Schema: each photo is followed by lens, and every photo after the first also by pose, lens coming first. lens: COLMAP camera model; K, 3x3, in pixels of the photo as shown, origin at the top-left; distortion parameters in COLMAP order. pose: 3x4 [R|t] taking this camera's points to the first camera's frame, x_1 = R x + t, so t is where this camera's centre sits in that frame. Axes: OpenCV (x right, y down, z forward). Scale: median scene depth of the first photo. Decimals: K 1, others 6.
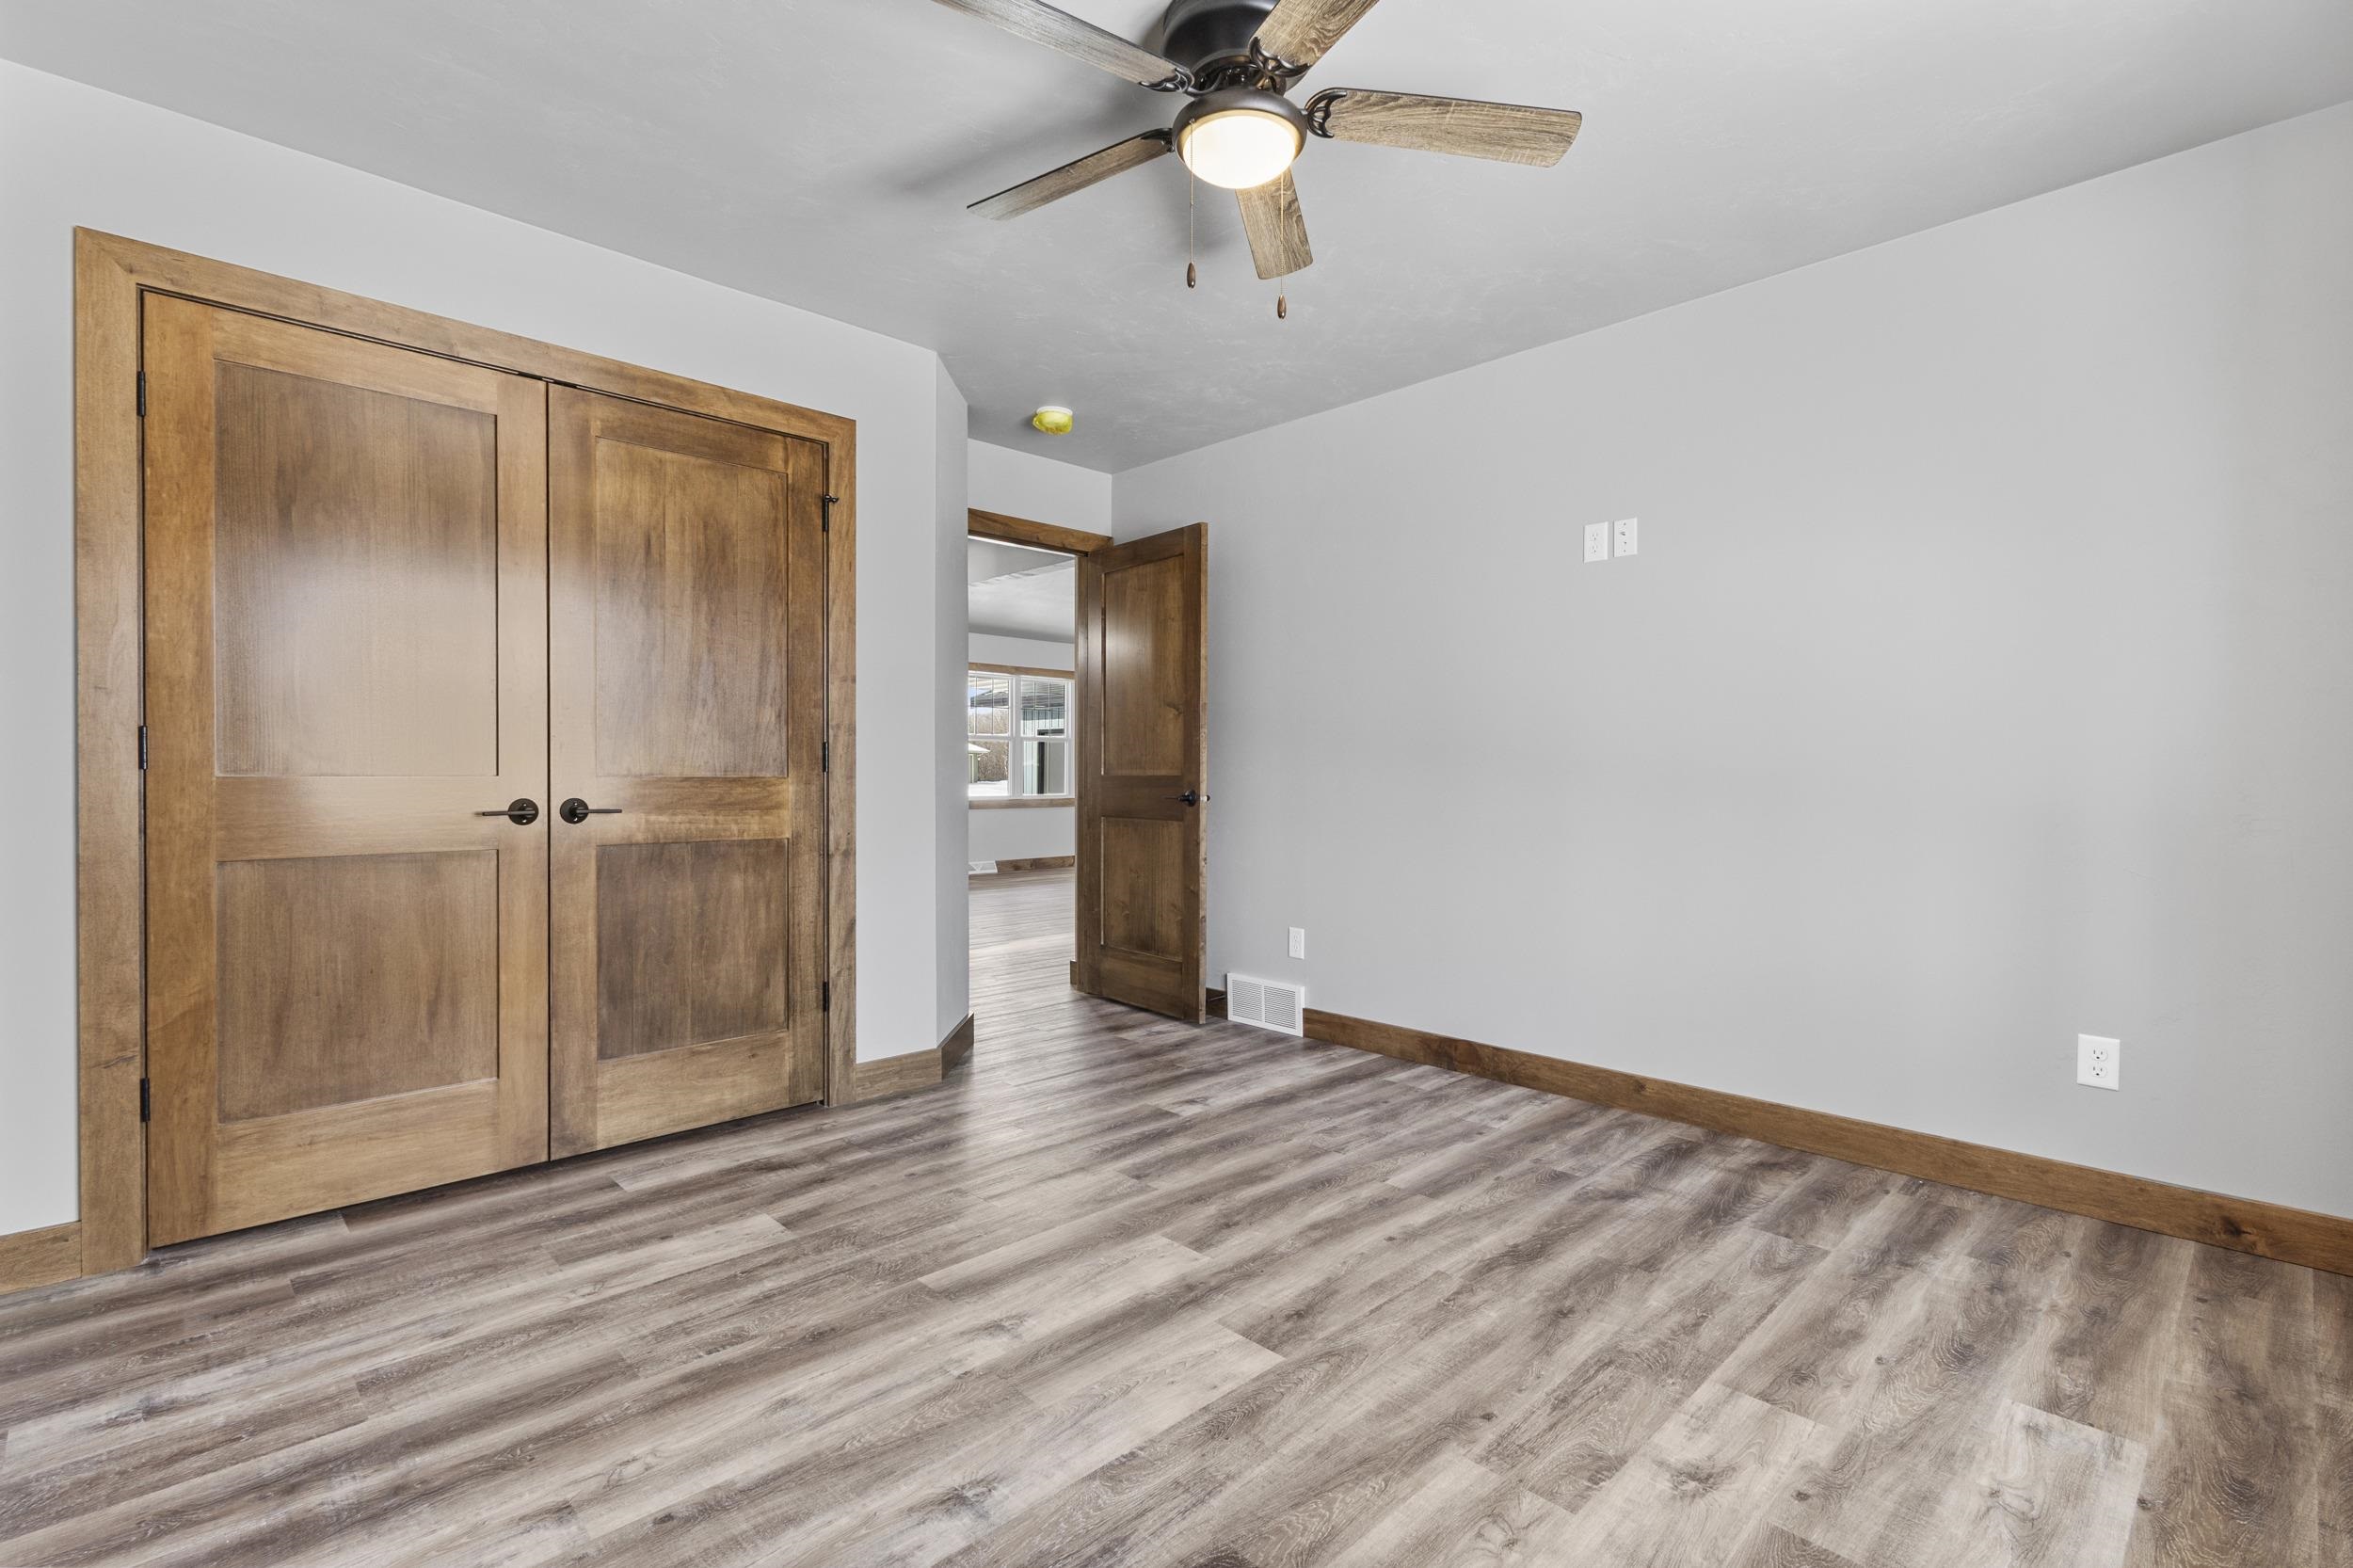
lens RADIAL K [[1090.3, 0, 1161.4], [0, 1090.3, 780.1], [0, 0, 1]] dist [0.003432, -0.000341]
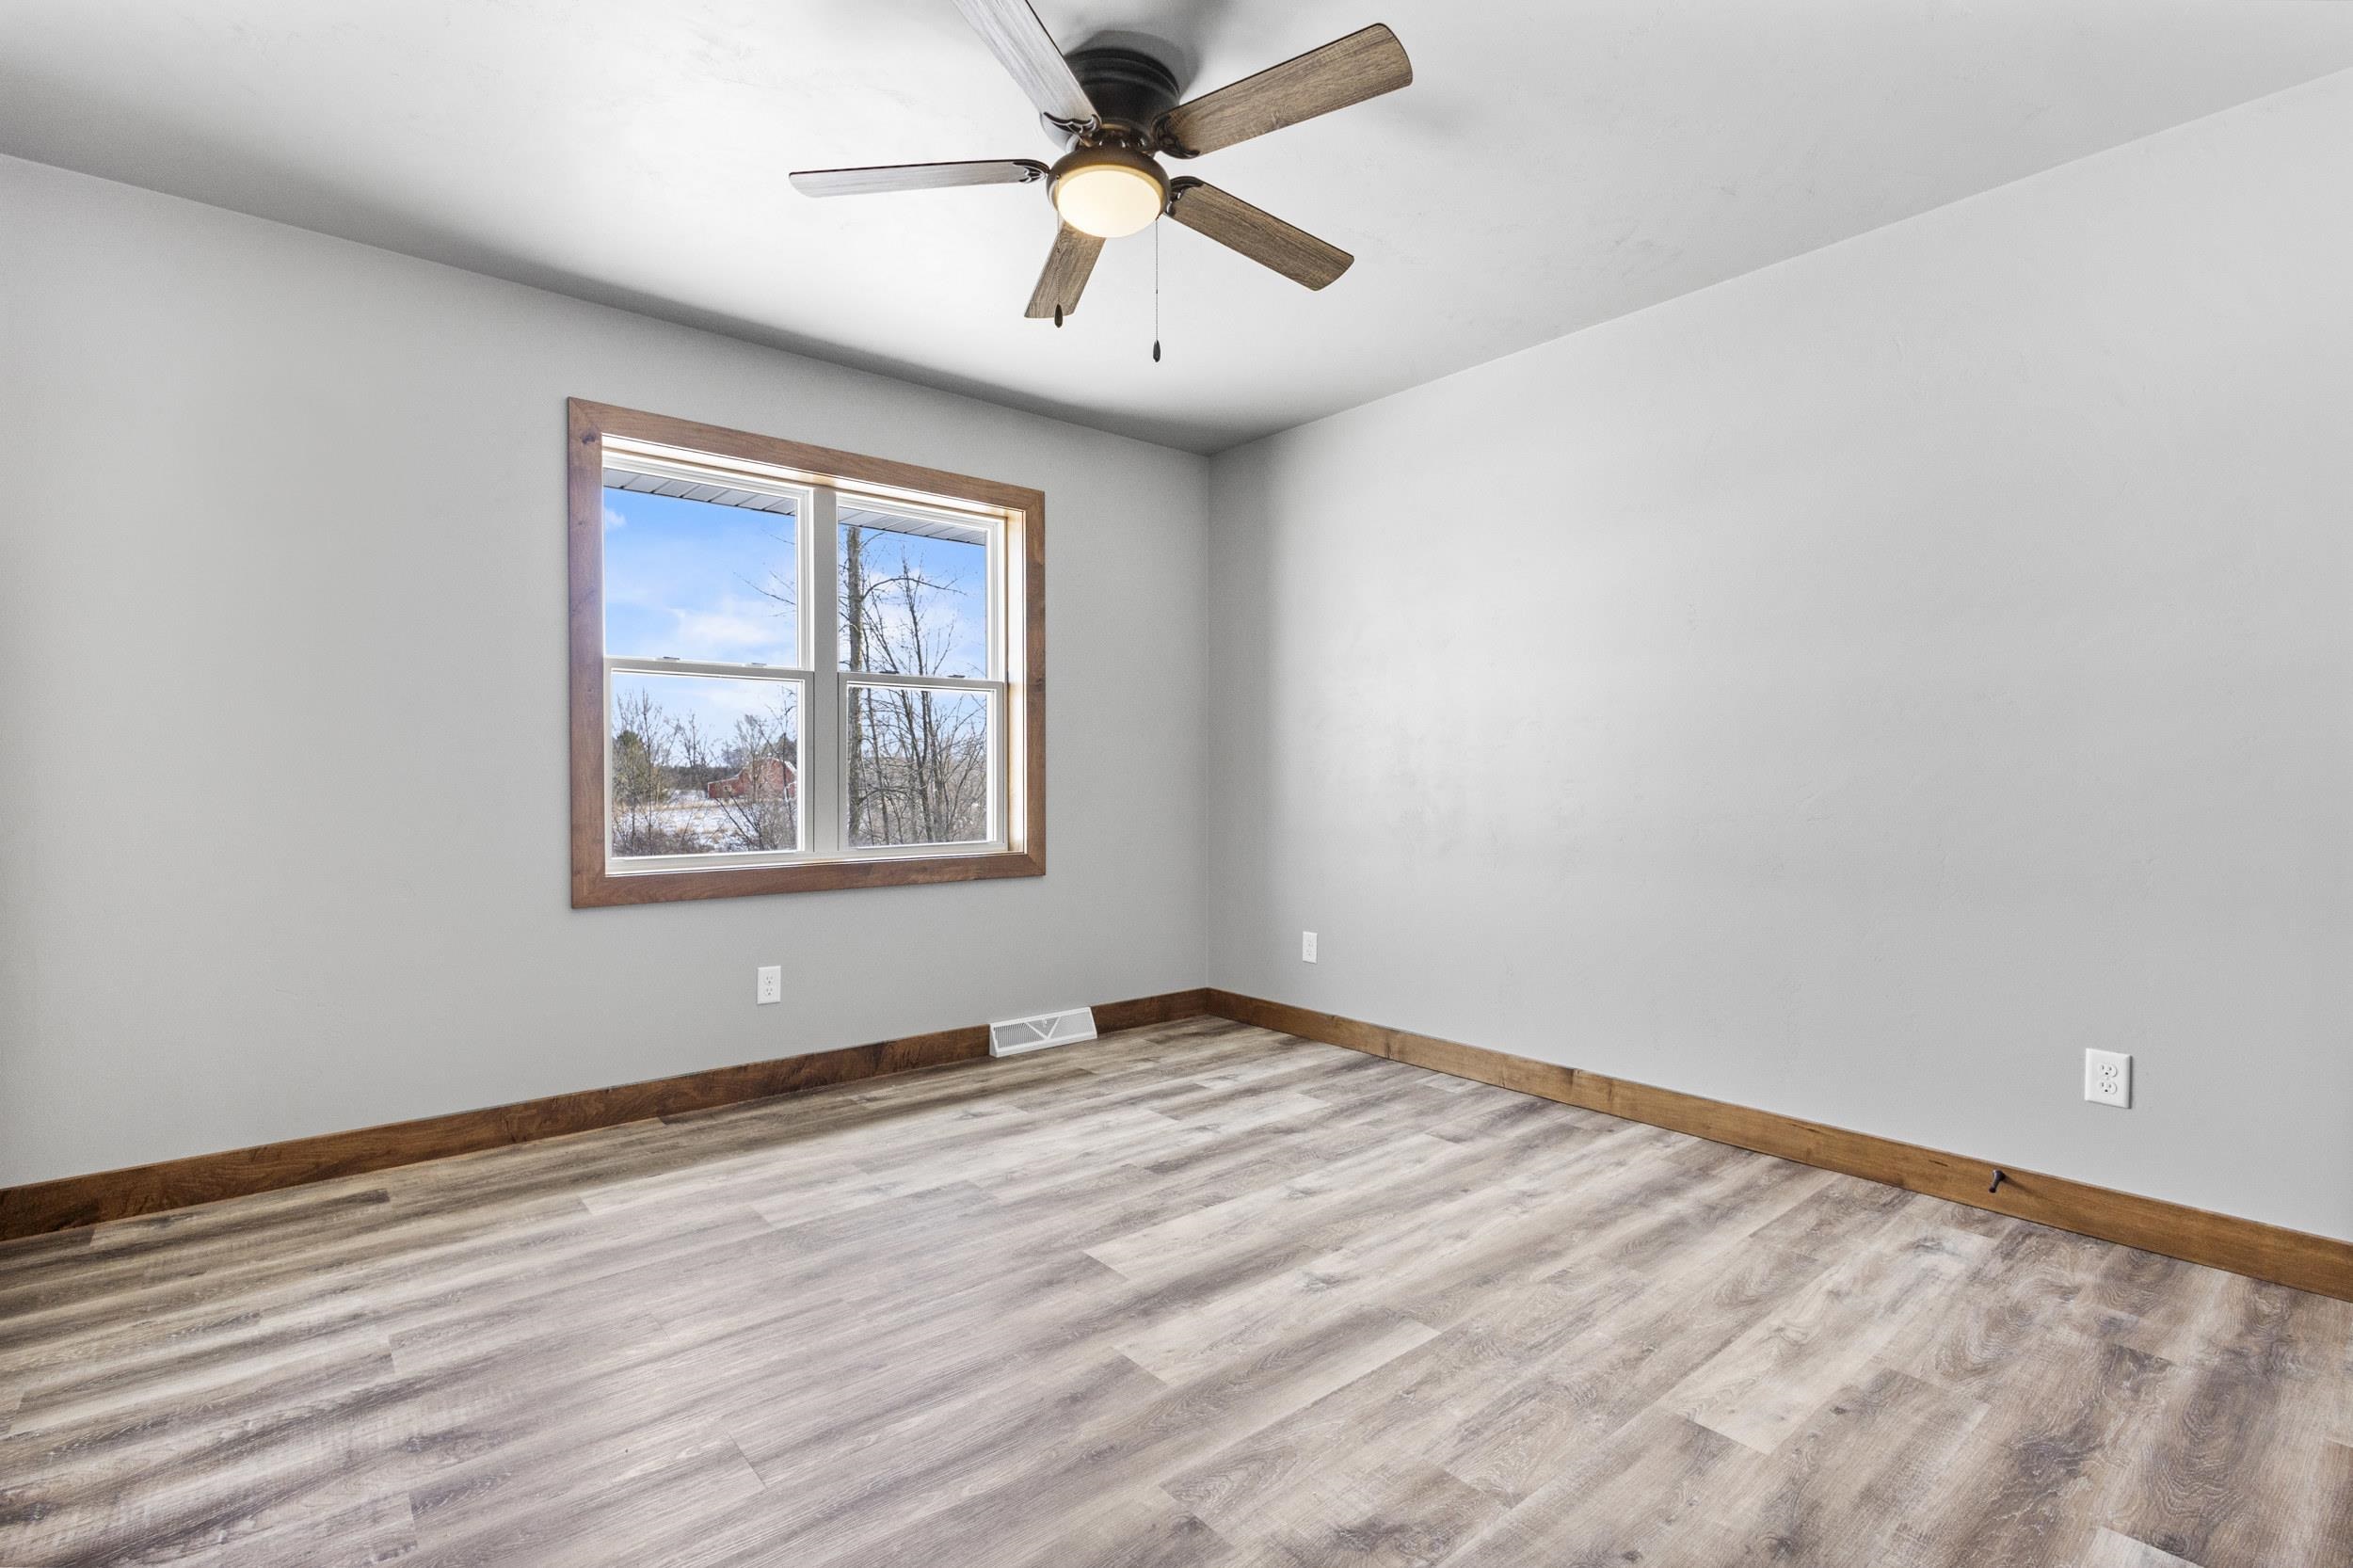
lens RADIAL K [[1090.3, 0, 1161.4], [0, 1090.3, 780.1], [0, 0, 1]] dist [0.003432, -0.000341]
pose [[-0.997415, -0.001443, 0.071835, -0.057828], [-0.000746, 0.999952, 0.009726, -0.014752], [-0.071846, 0.009647, -0.997369, 2.008495]]
